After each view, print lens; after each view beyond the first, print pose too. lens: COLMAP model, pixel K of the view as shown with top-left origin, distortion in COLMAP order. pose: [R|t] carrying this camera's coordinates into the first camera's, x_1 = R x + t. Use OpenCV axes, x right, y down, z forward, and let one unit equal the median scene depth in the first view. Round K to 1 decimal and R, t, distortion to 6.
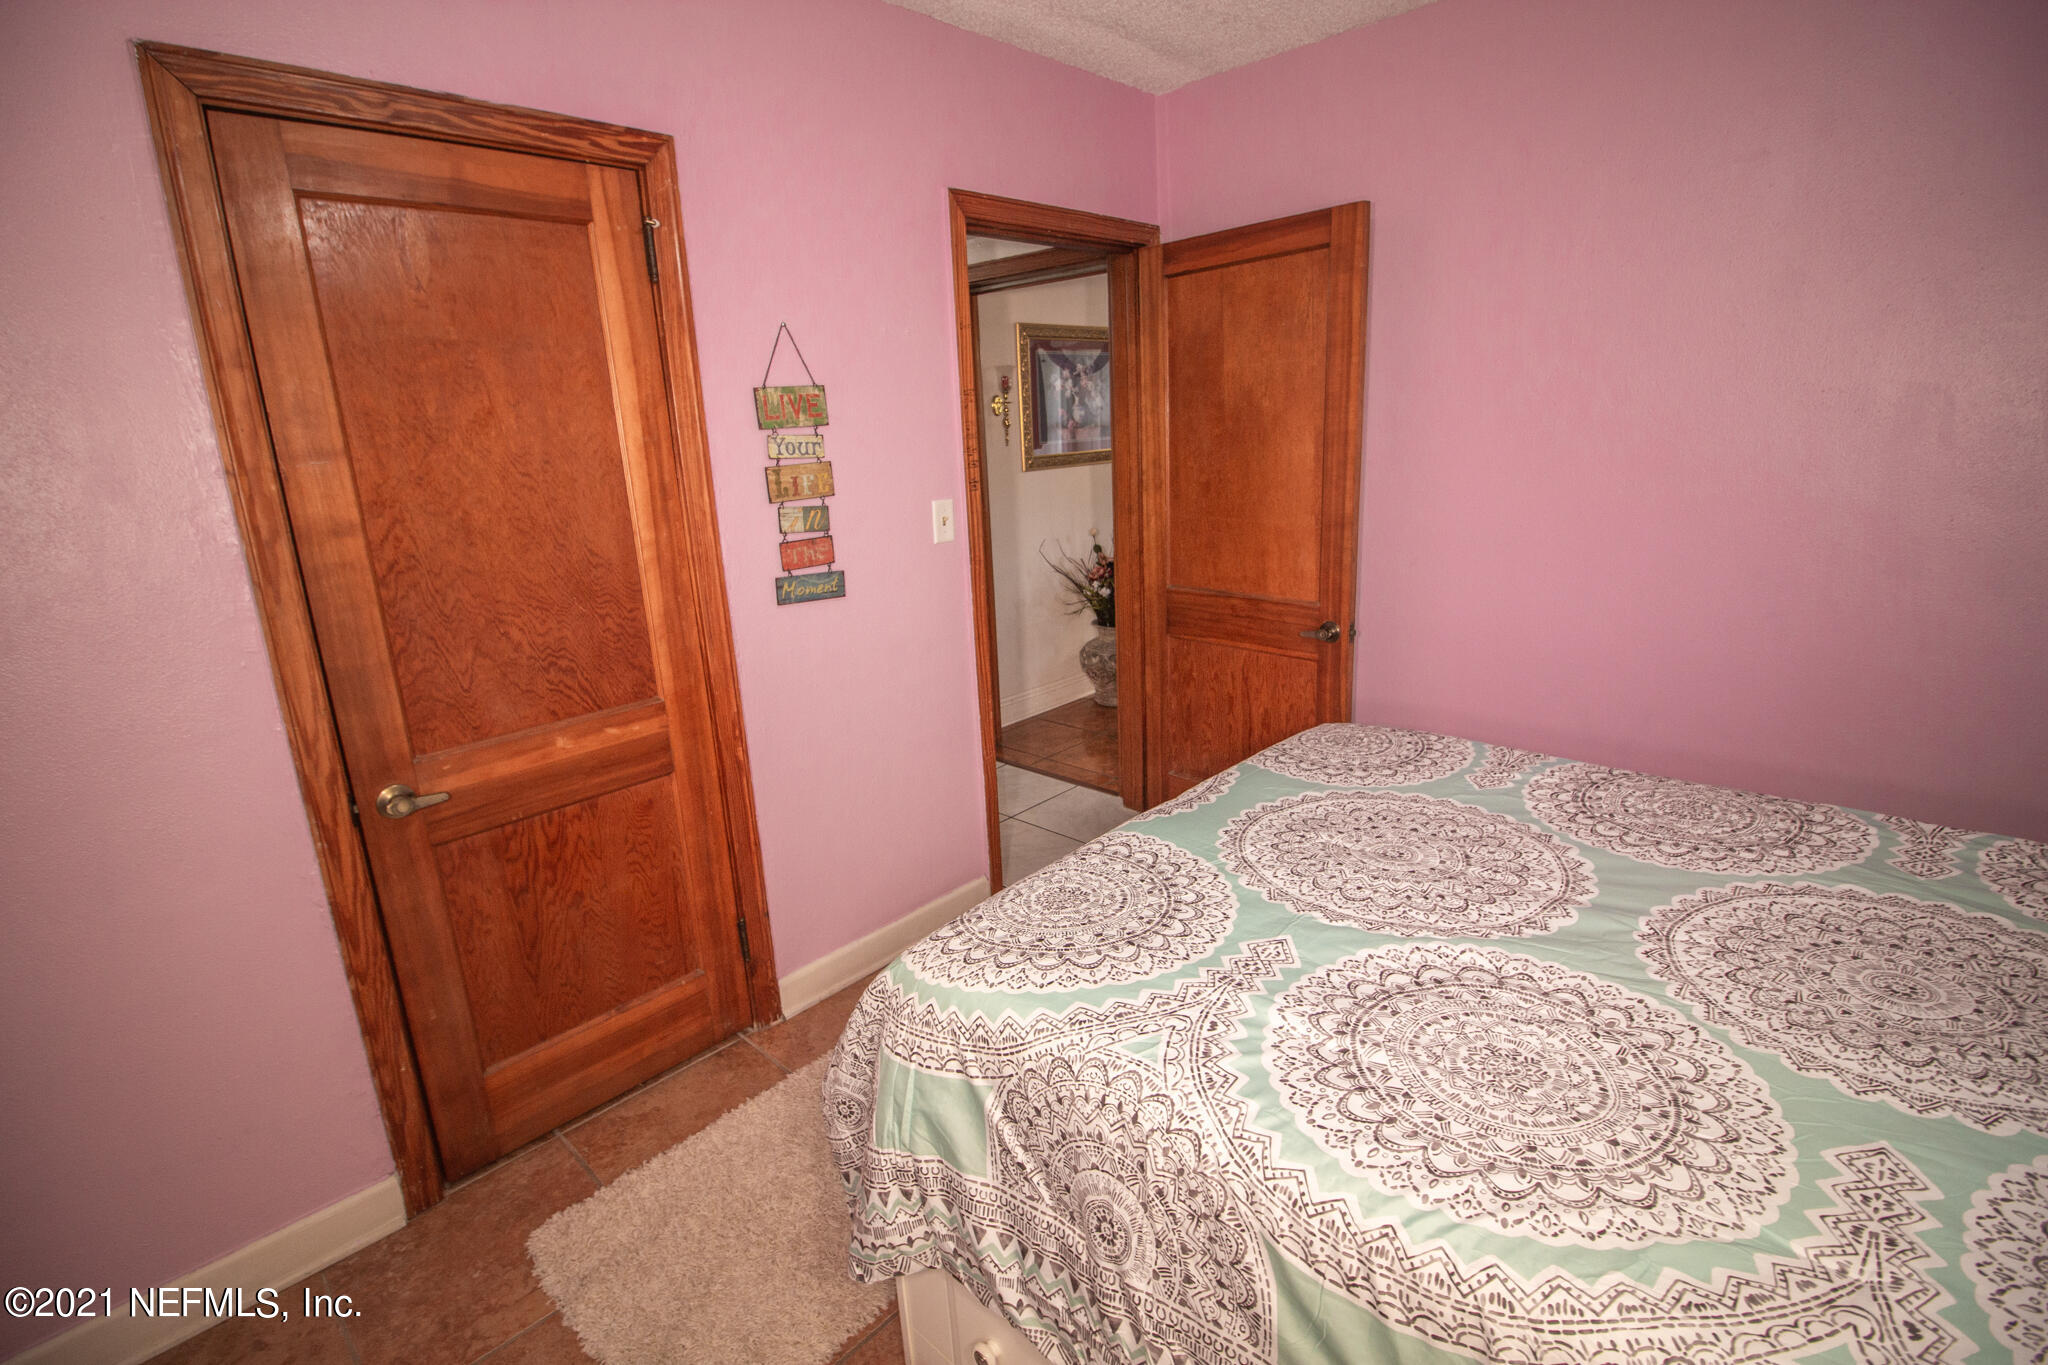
lens RADIAL K [[952.6, 0, 1014.2], [0, 952.6, 669.2], [0, 0, 1]] dist [-0.010580, -0.004249]
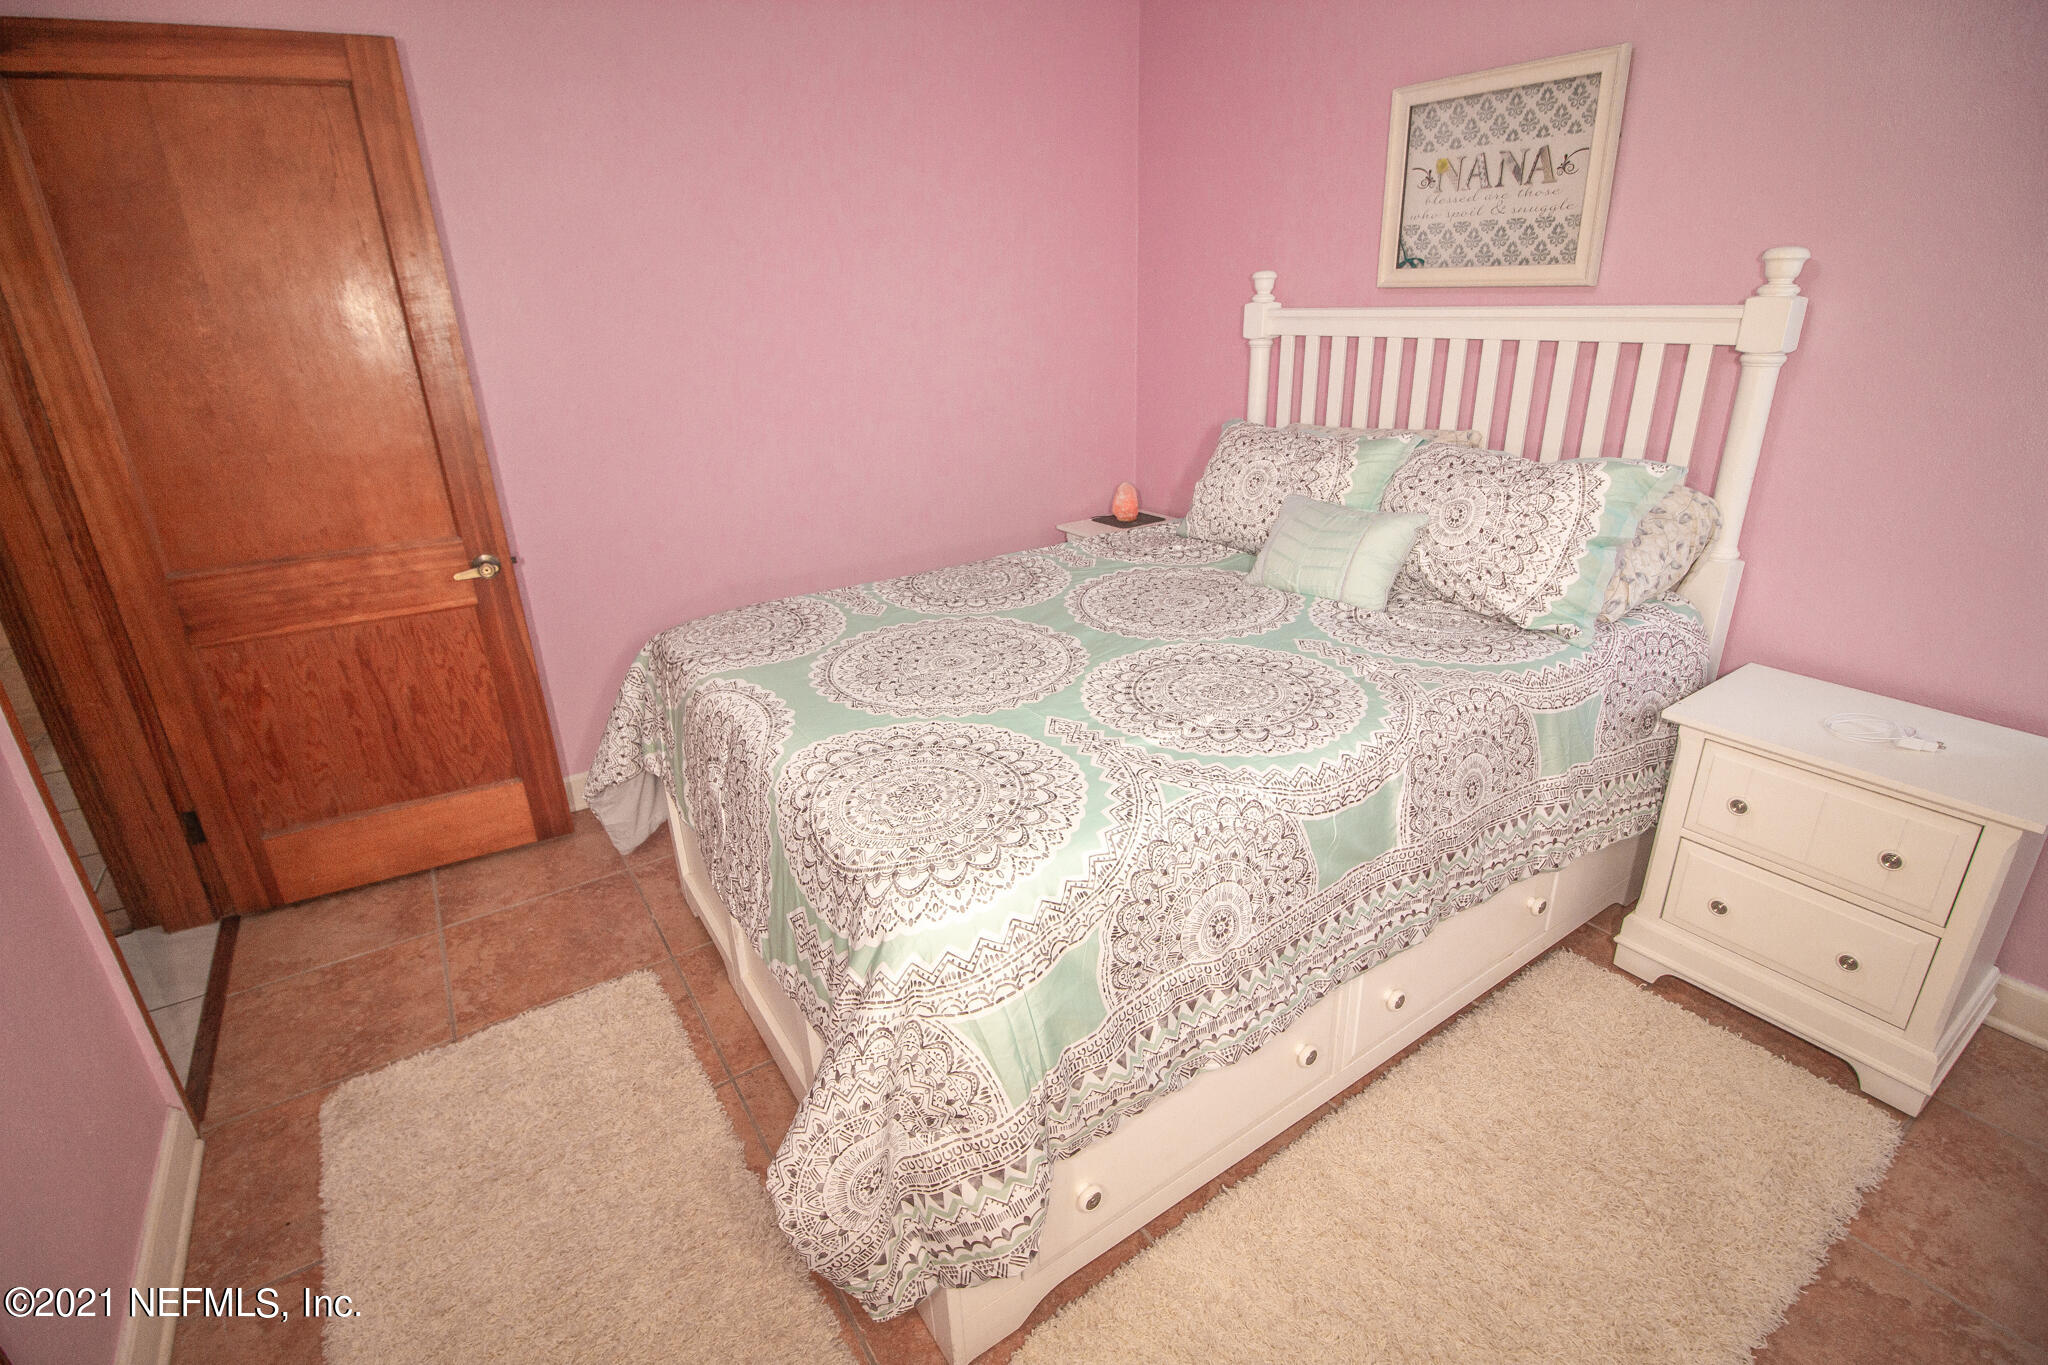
lens RADIAL K [[952.6, 0, 1016.5], [0, 952.6, 678.7], [0, 0, 1]] dist [-0.010580, -0.004249]
pose [[0.211757, -0.321858, 0.922804, -0.795937], [0.260541, 0.928637, 0.264105, -0.094850], [-0.941954, 0.184501, 0.280503, 0.651222]]
